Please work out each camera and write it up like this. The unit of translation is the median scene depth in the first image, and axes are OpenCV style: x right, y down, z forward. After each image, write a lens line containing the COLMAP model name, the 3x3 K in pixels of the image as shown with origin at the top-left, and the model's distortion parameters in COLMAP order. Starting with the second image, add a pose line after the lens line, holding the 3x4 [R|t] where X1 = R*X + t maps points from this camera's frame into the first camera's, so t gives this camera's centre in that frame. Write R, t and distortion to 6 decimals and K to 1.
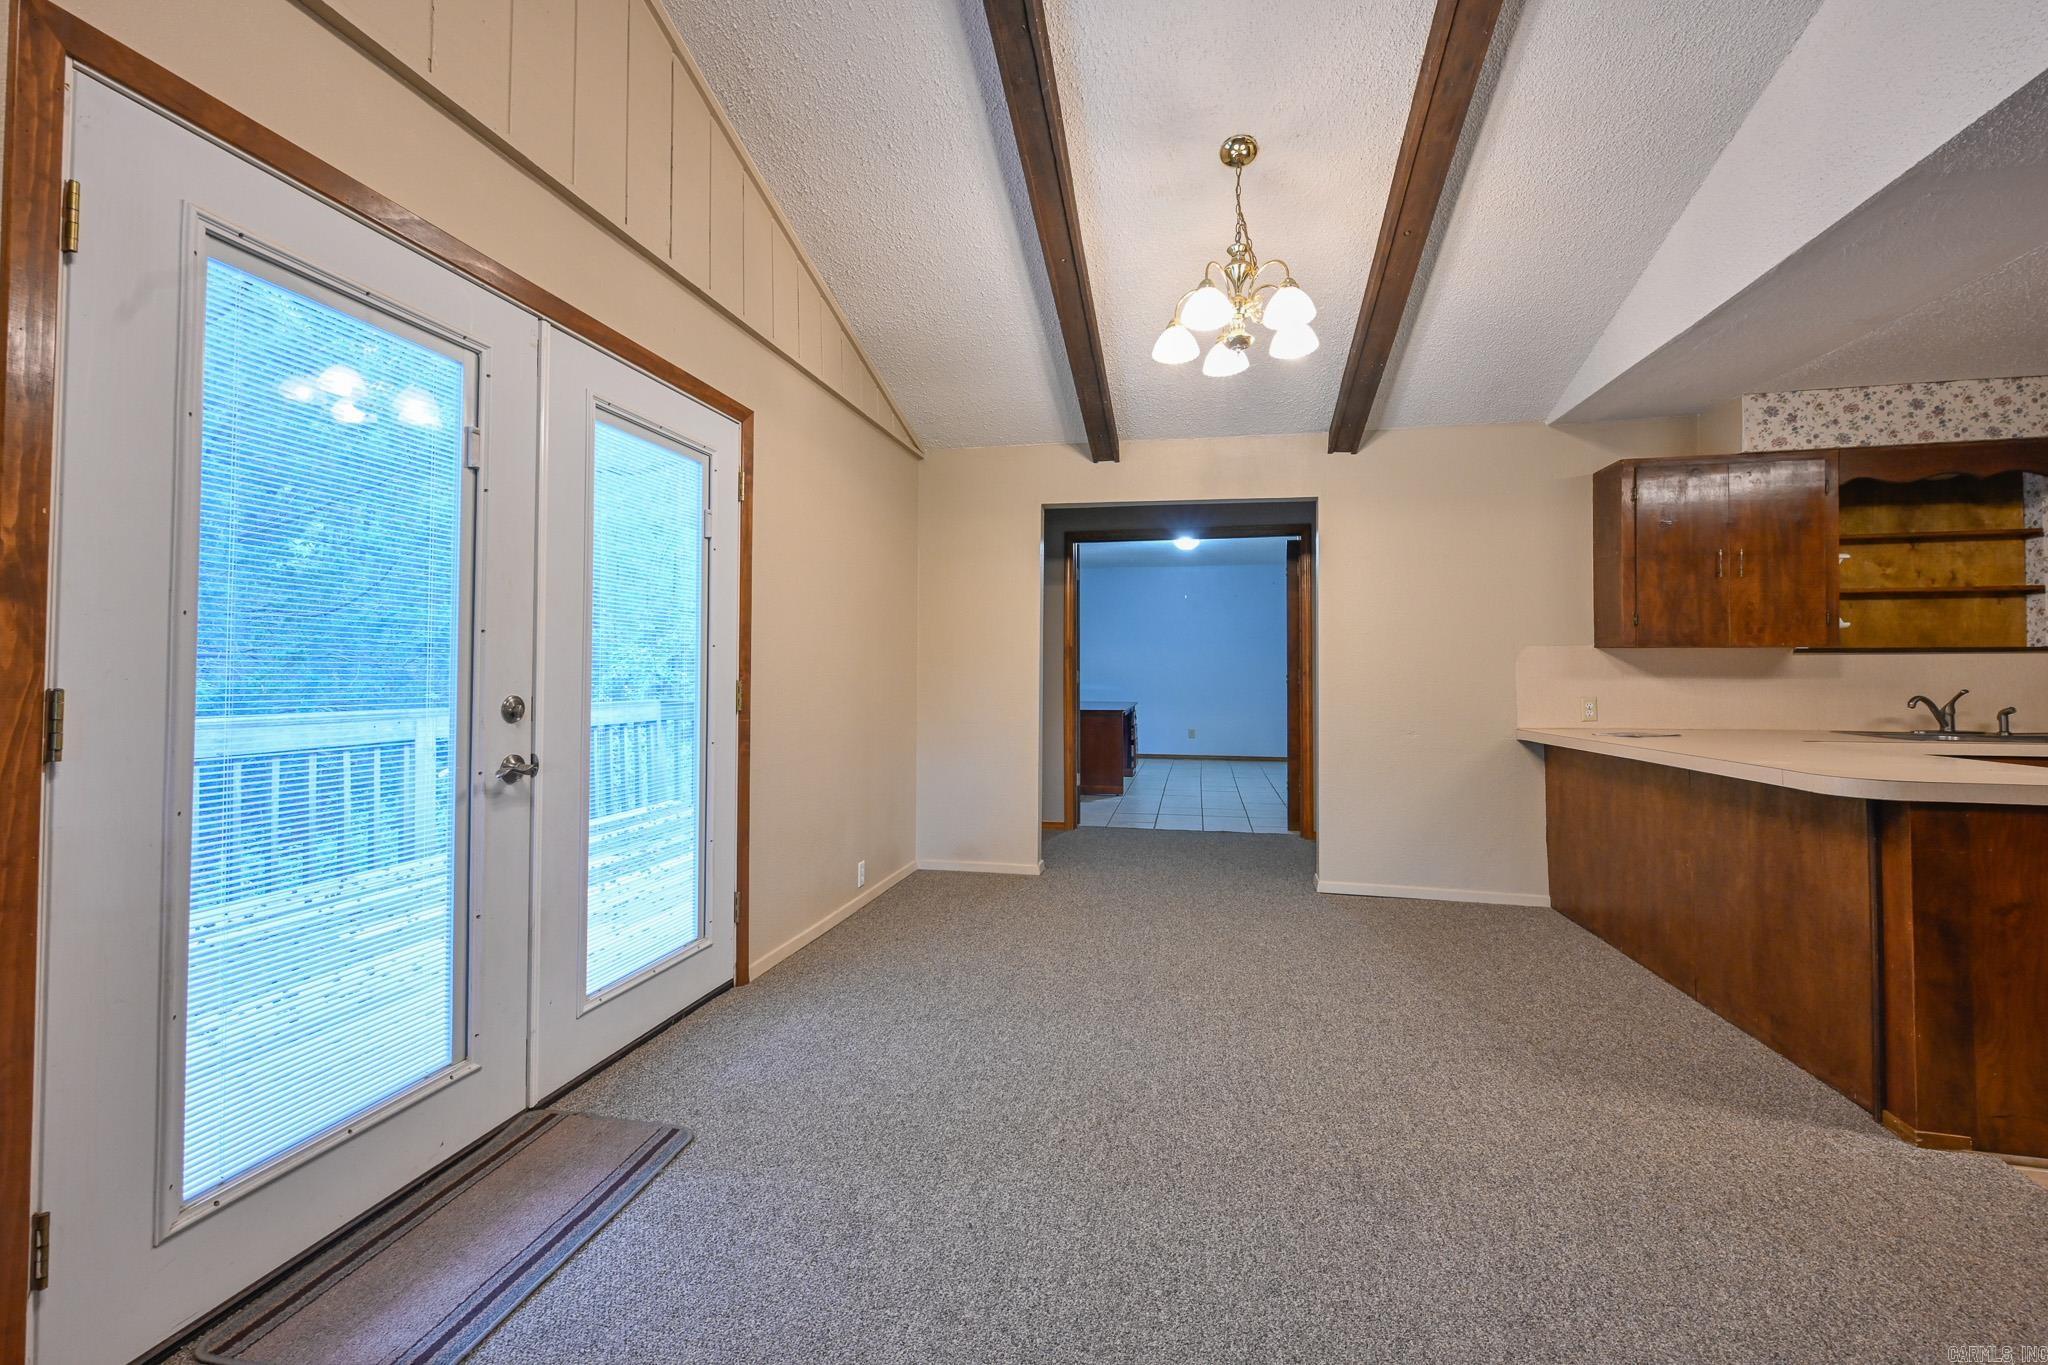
lens RADIAL K [[843.0, 0, 1034.4], [0, 843.0, 647.7], [0, 0, 1]] dist [0.002871, -0.000457]
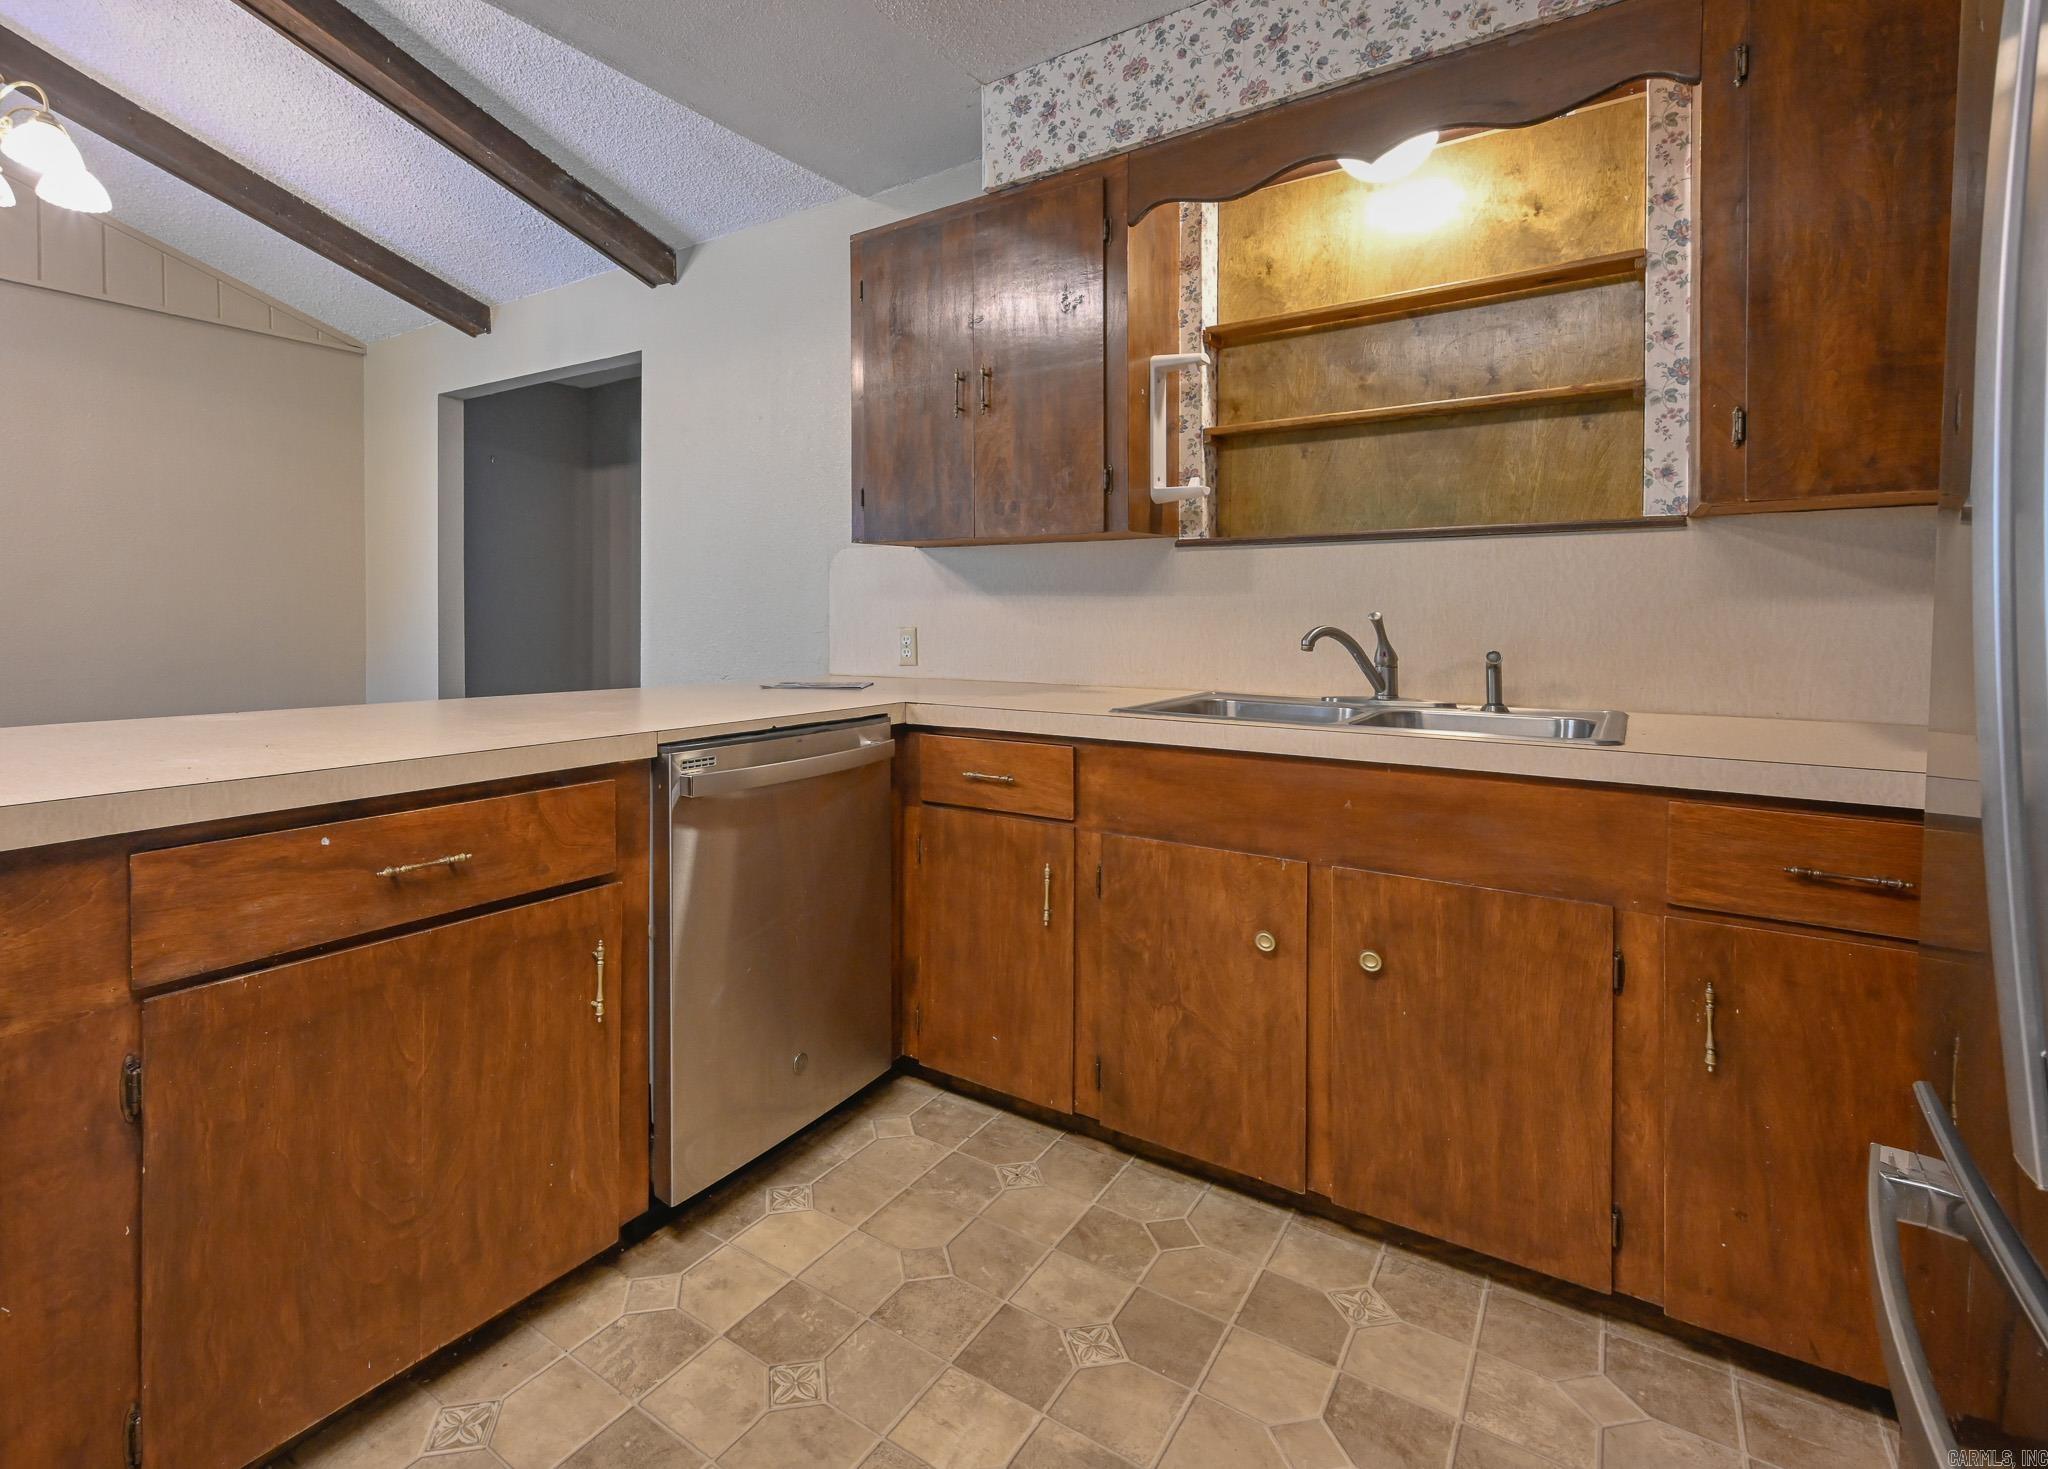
lens RADIAL K [[958.8, 0, 883.2], [0, 958.8, 595.0], [0, 0, 1]] dist [0.012041, -0.001869]
pose [[0.923557, -0.006595, -0.383405, 1.046723], [0.013649, 0.999784, 0.015679, 0.026413], [0.383218, -0.019713, 0.923447, 0.392580]]
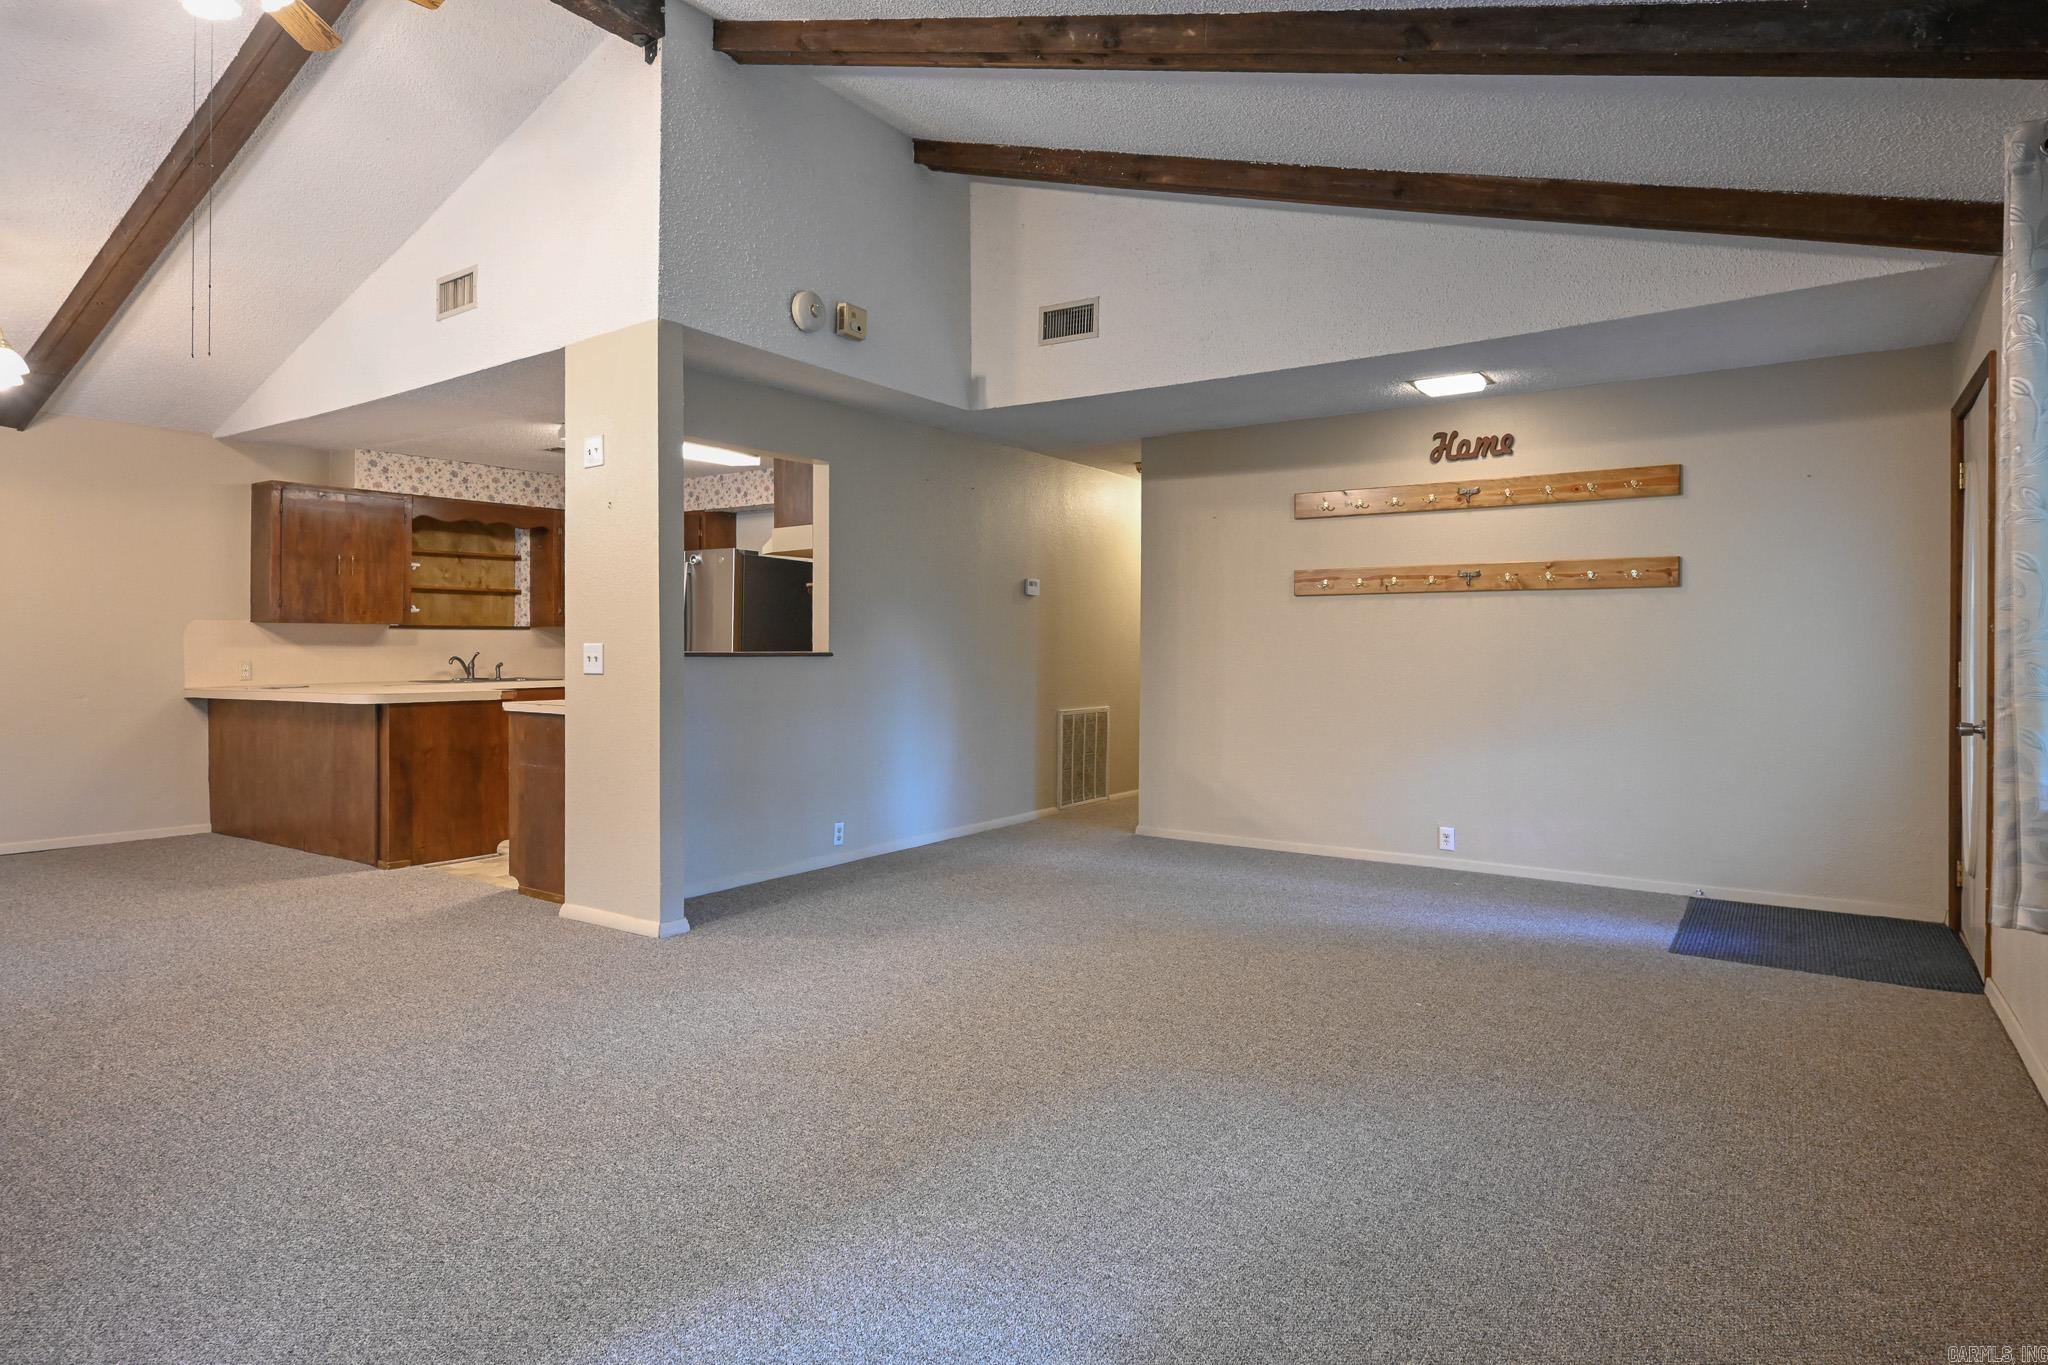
lens RADIAL K [[1178.4, 0, 1036.0], [0, 1178.4, 647.4], [0, 0, 1]] dist [0.000072, -0.001906]
pose [[0.412786, -0.003525, 0.910821, -0.523803], [-0.025613, 0.999552, 0.015476, -0.022456], [-0.910468, -0.029717, 0.412511, -0.914995]]
